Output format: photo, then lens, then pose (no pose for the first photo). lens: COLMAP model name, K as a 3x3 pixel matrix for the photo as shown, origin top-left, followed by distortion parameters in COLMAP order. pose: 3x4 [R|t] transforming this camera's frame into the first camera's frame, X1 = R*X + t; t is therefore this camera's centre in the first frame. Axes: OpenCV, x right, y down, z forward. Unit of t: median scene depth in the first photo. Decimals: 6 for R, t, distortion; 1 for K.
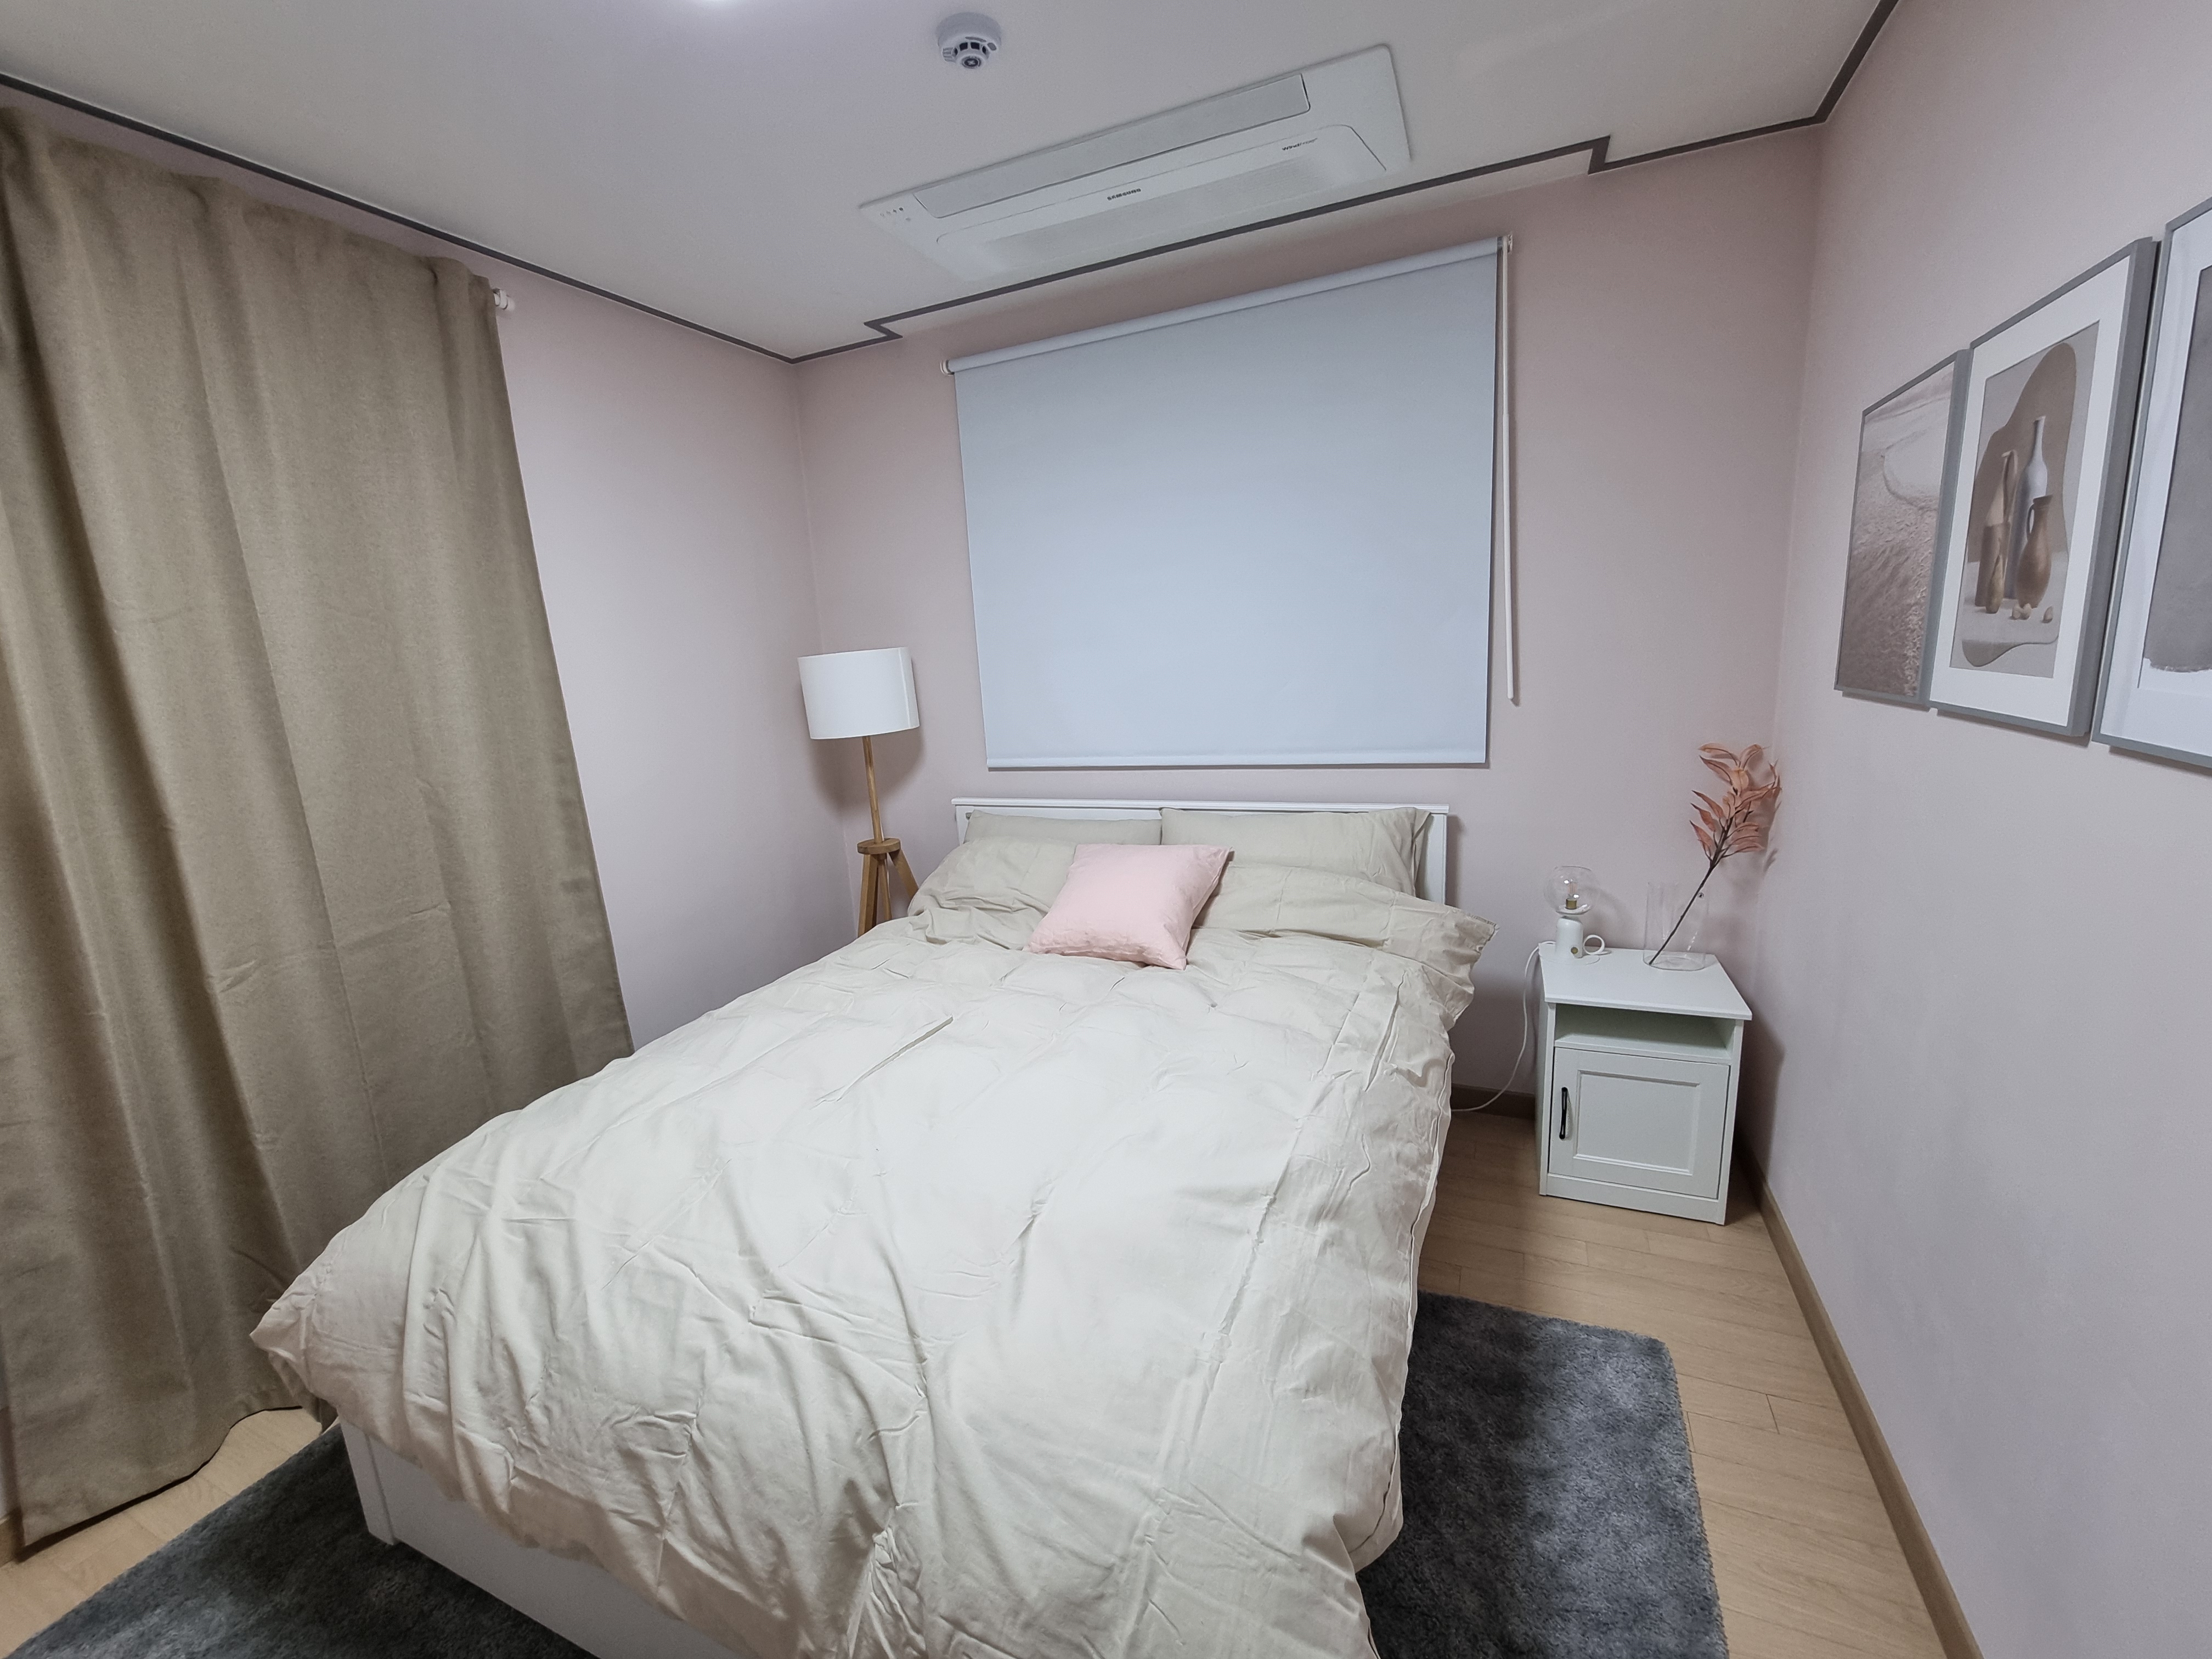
lens RADIAL K [[913.9, 0, 1106.0], [0, 913.9, 829.5], [0, 0, 1]] dist [-0.001390, -0.000090]
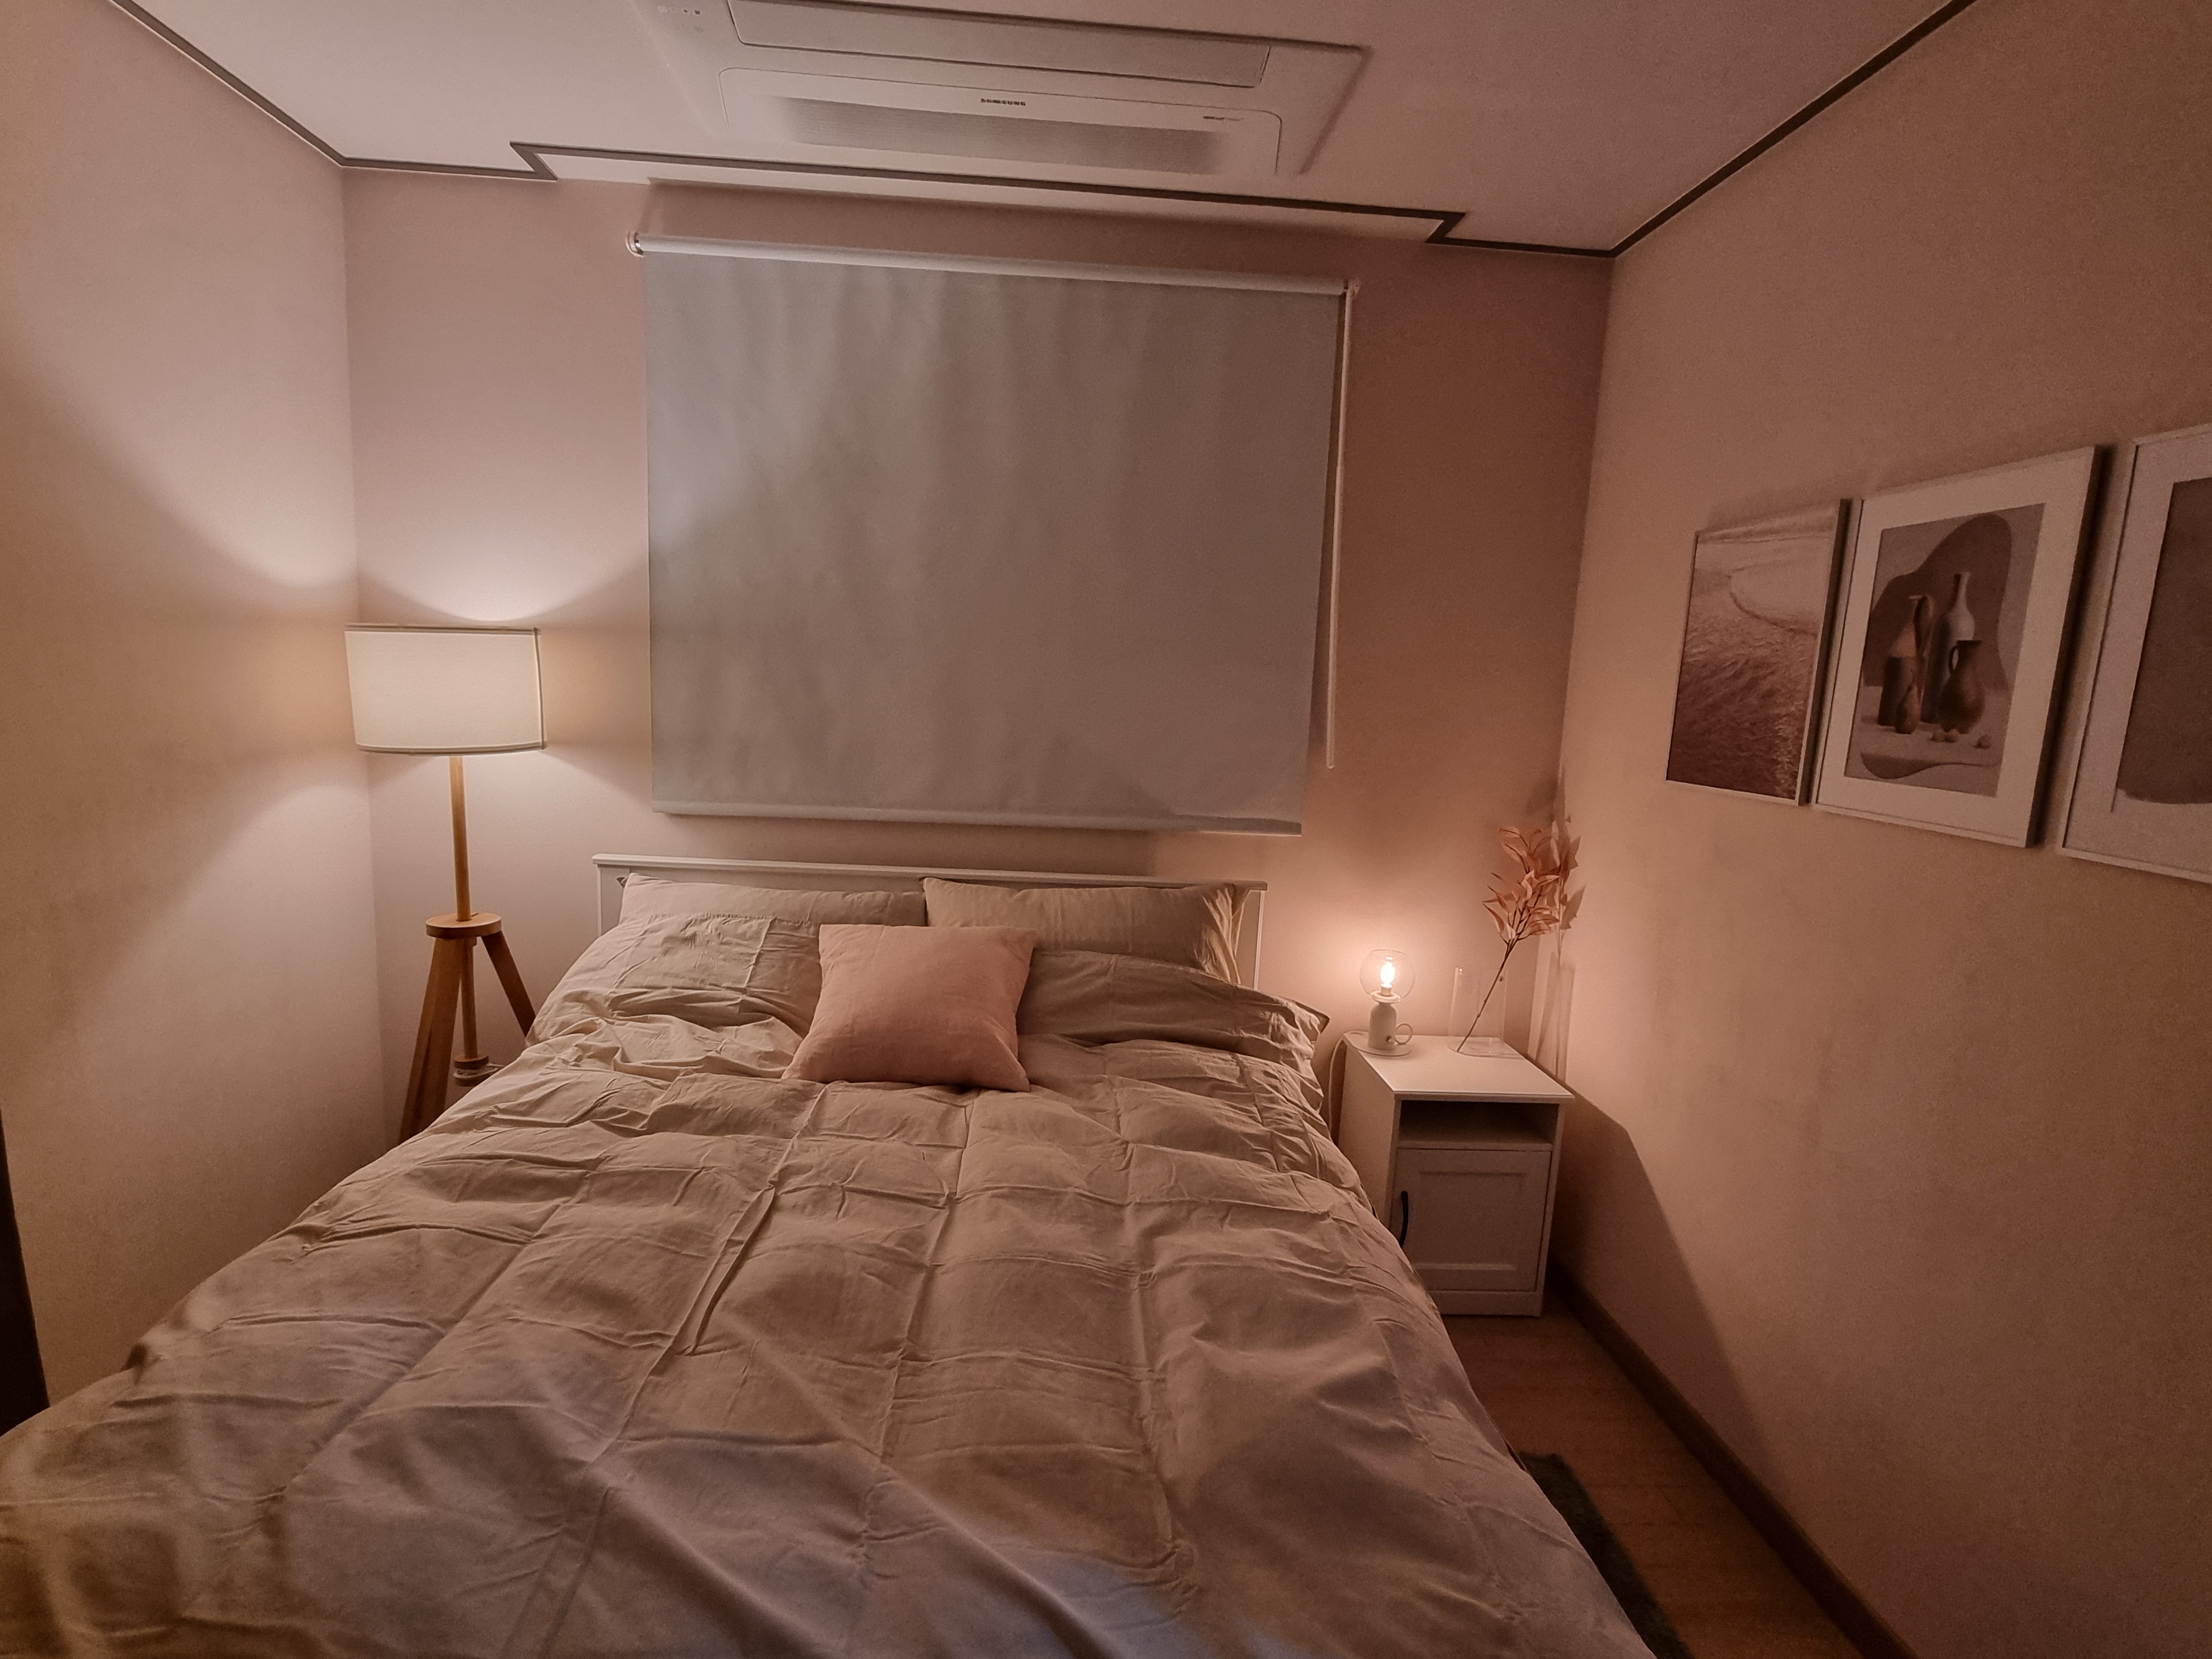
lens RADIAL K [[1103.0, 0, 1098.0], [0, 1103.0, 837.4], [0, 0, 1]] dist [0.002236, 0.000147]
pose [[0.886189, 0.034986, 0.462000, -0.496523], [-0.010798, 0.998434, -0.054896, -0.019324], [-0.463197, 0.043660, 0.885179, 0.228954]]
